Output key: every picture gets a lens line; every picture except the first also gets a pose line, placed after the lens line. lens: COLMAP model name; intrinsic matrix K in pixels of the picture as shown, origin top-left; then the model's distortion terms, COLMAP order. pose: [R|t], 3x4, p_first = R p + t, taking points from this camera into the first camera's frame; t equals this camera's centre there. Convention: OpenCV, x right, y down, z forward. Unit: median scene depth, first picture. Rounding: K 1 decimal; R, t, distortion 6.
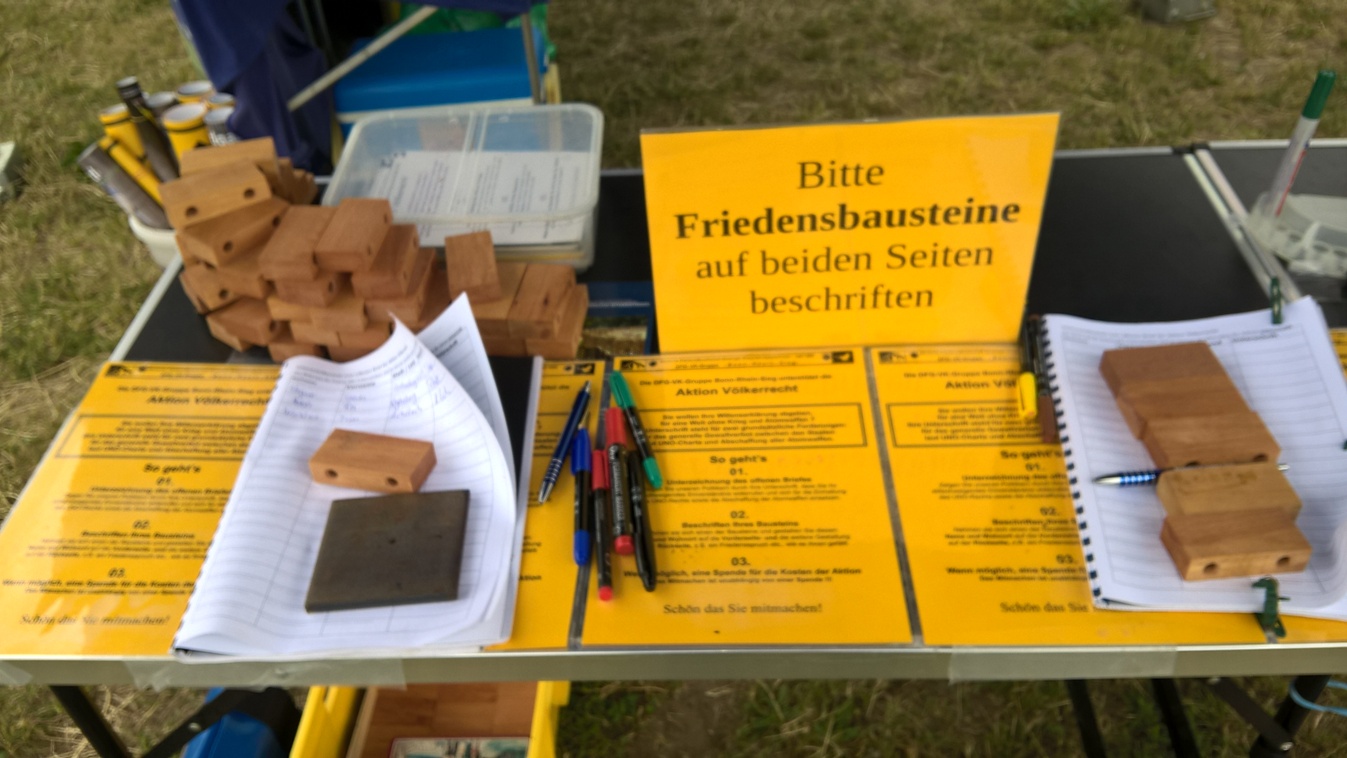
lens RADIAL K [[1150.2, 0, 695.6], [0, 1150.2, 383.3], [0, 0, 1]] dist [0.203072, -0.355031]
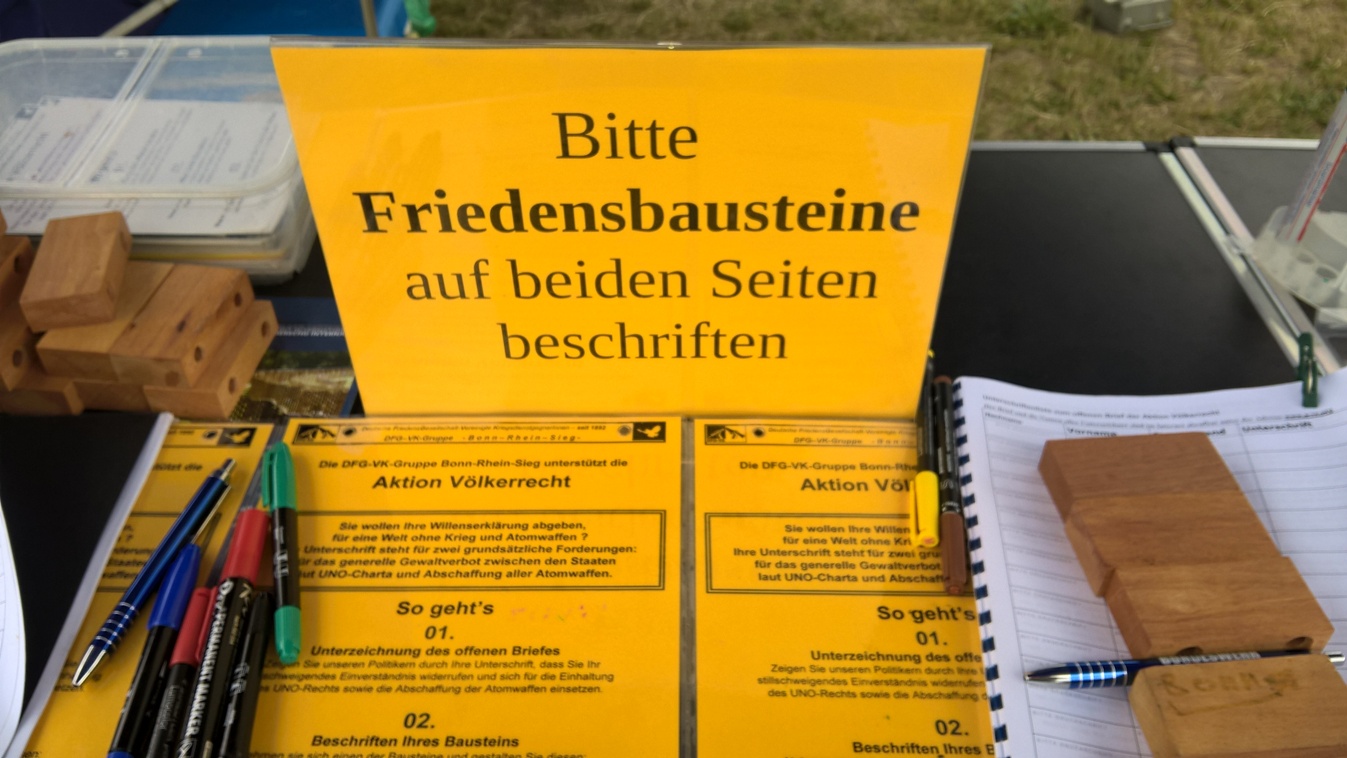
lens RADIAL K [[1150.2, 0, 695.6], [0, 1150.2, 383.3], [0, 0, 1]] dist [0.203072, -0.355031]
pose [[0.998208, 0.033429, 0.049626, 0.124330], [-0.032888, 0.999391, -0.011671, -0.044197], [-0.049986, 0.010018, 0.998700, 0.371559]]
